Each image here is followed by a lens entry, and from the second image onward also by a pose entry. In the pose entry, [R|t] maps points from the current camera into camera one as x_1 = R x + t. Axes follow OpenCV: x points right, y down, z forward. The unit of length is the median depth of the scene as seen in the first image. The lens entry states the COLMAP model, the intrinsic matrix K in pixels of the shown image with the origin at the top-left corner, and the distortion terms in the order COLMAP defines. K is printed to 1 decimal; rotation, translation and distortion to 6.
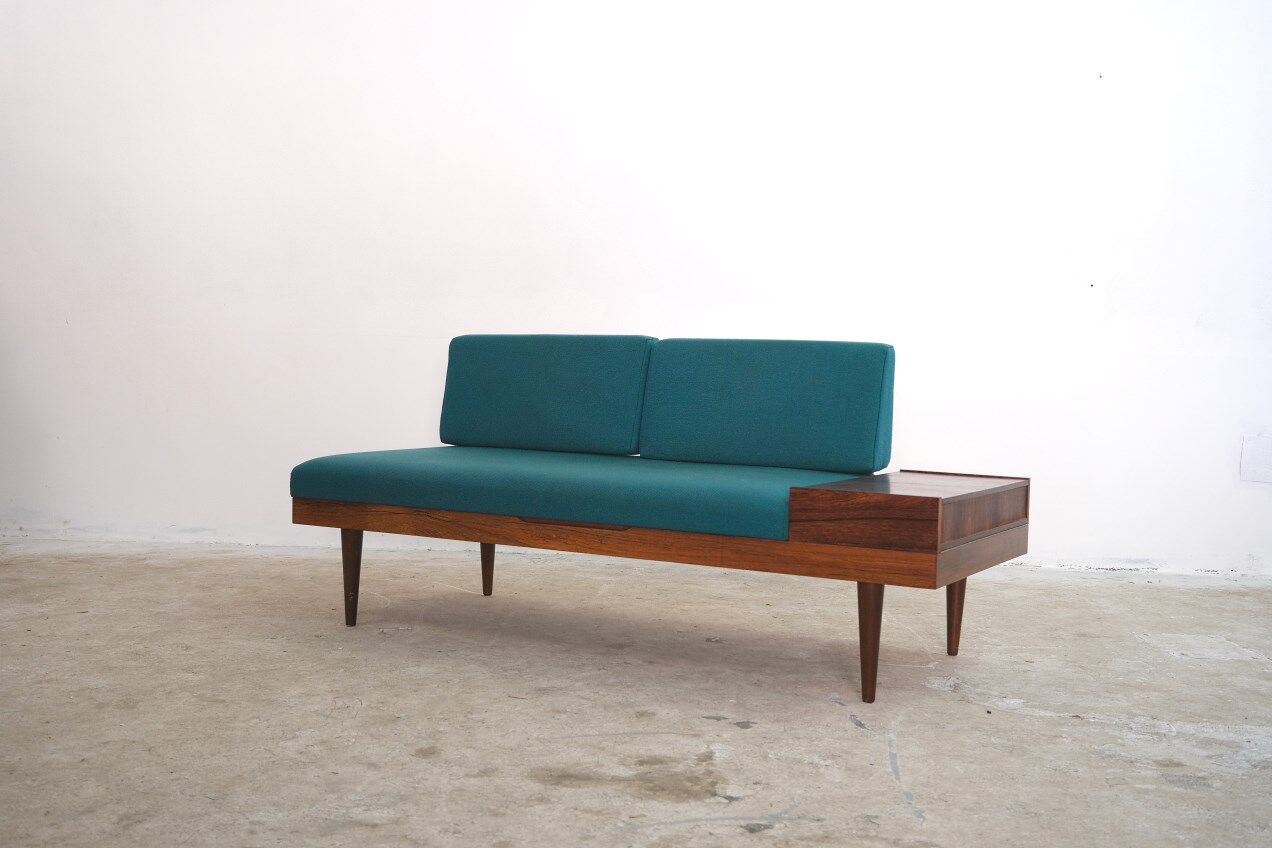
lens RADIAL K [[1421.1, 0, 637.5], [0, 1421.1, 418.4], [0, 0, 1]] dist [0.027459, 0.000000]
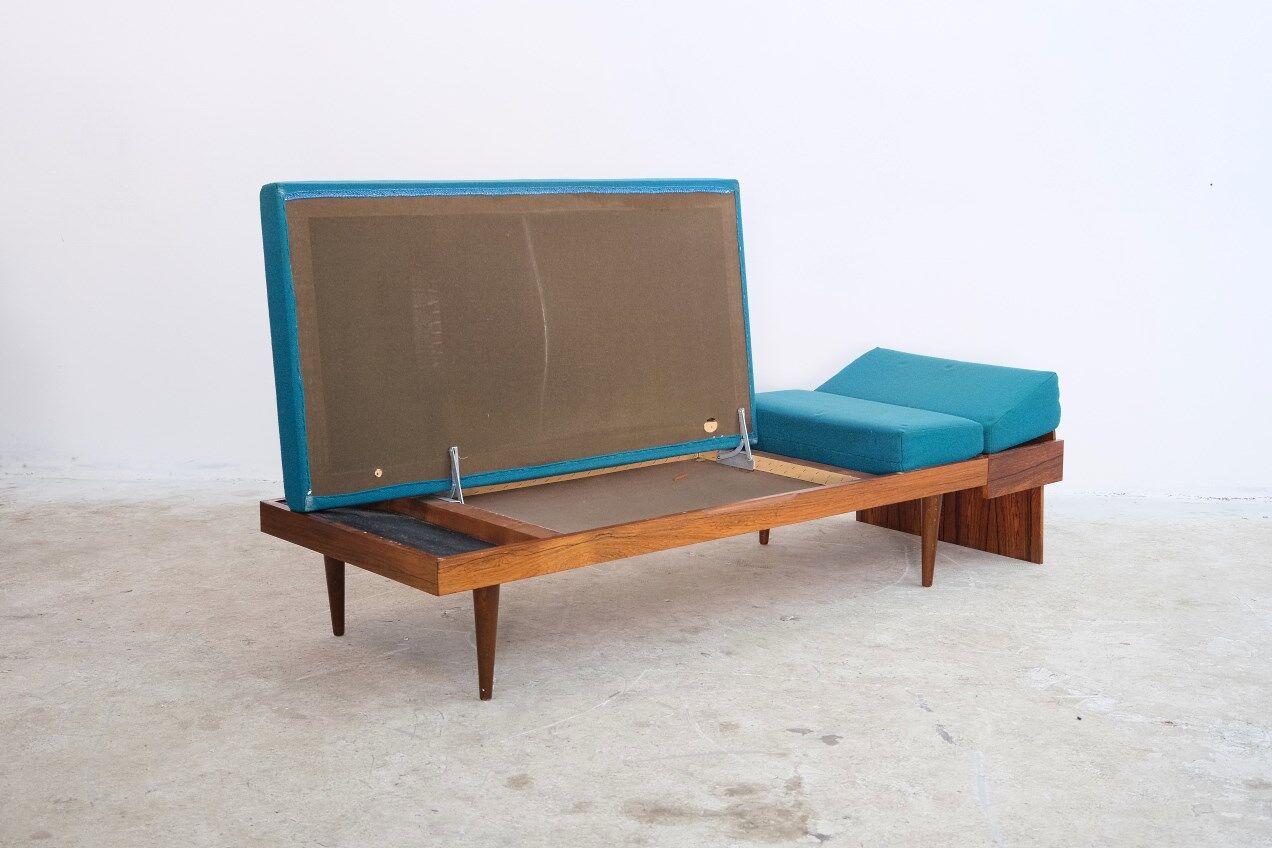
lens RADIAL K [[1726.3, 0, 642.0], [0, 1726.3, 415.2], [0, 0, 1]] dist [0.059160, 0.000000]
pose [[0.999773, -0.012462, -0.017262, -0.035289], [0.014490, 0.992322, 0.122833, -0.172243], [0.015599, -0.123055, 0.992277, -0.187083]]
